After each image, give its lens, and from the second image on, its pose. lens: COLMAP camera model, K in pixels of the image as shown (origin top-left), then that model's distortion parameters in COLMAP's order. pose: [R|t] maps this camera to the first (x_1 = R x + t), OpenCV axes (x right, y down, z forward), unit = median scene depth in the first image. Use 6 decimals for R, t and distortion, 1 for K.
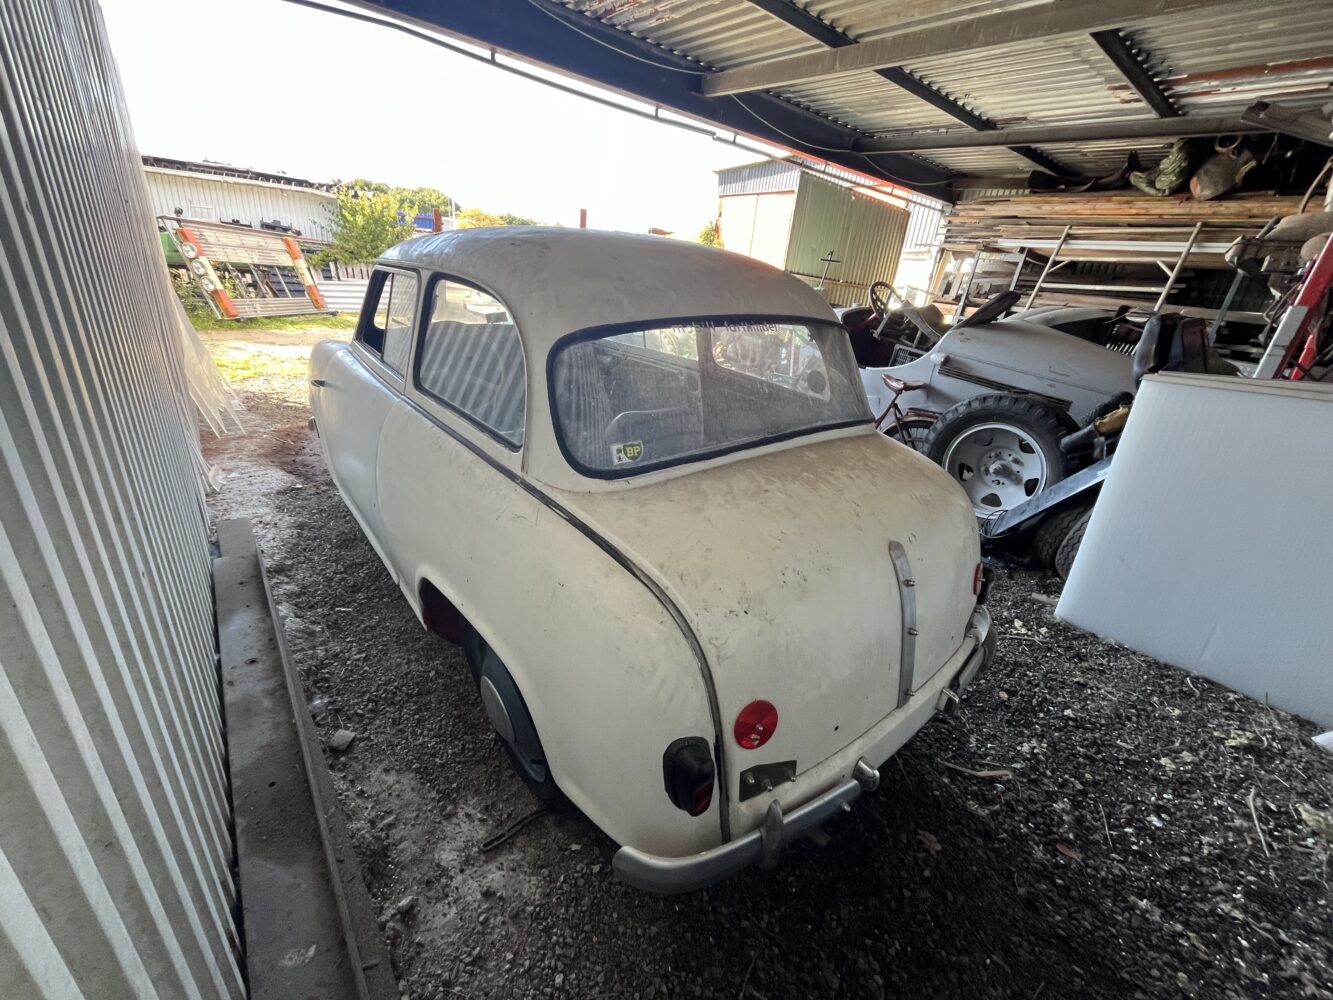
lens RADIAL K [[544.8, 0, 665.2], [0, 544.8, 497.8], [0, 0, 1]] dist [-0.000957, 0.000041]
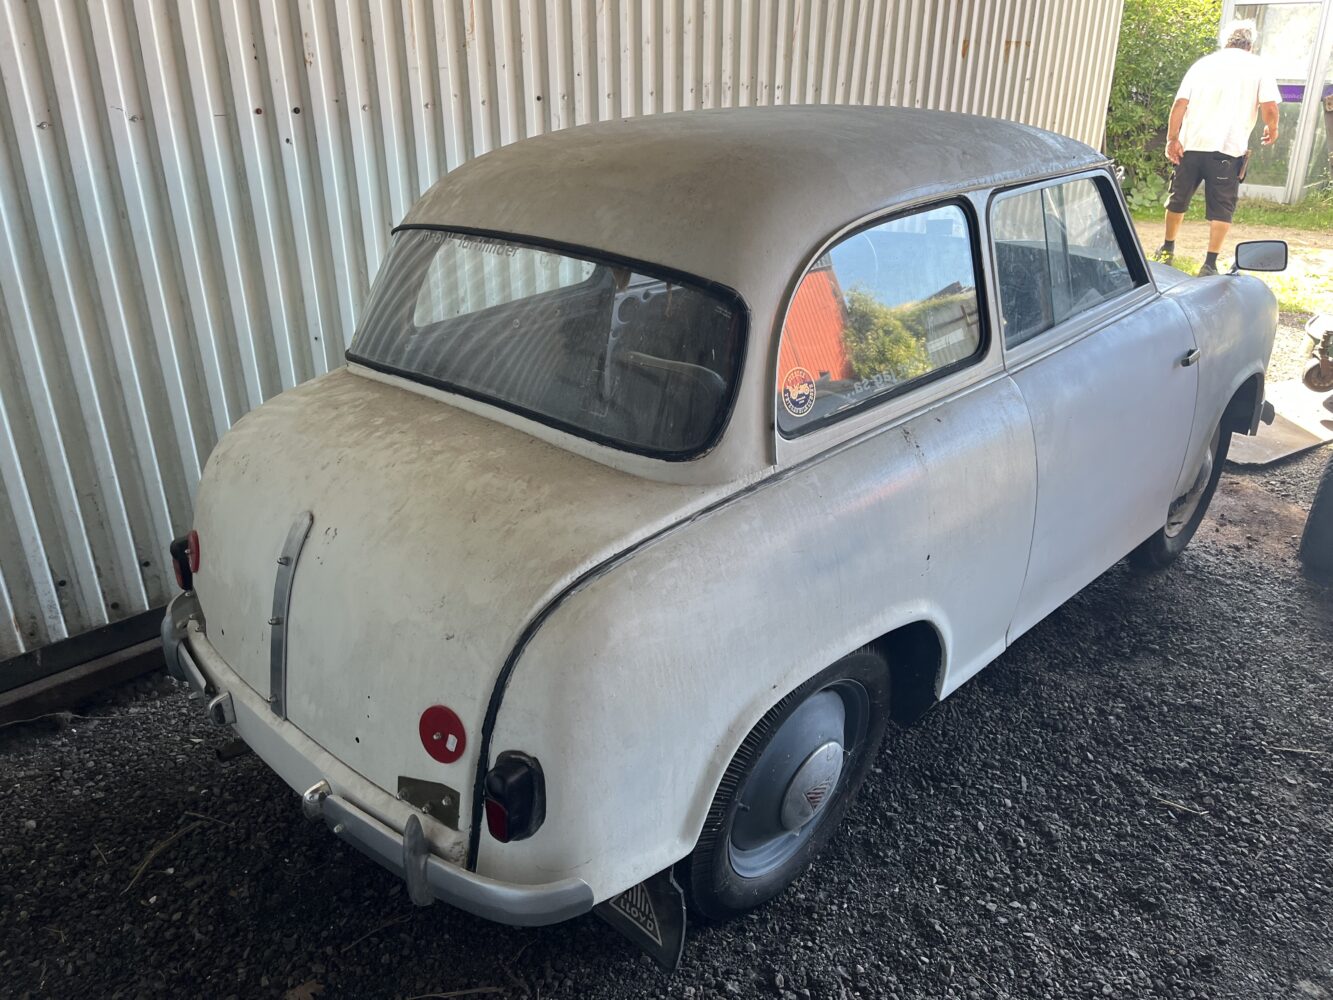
lens RADIAL K [[1017.4, 0, 666.4], [0, 1017.4, 498.1], [0, 0, 1]] dist [-0.001164, -0.000142]
pose [[0.128151, 0.325195, -0.936924, 1.796275], [-0.377933, 0.889442, 0.257022, -0.497064], [0.916921, 0.321157, 0.236884, 1.063874]]
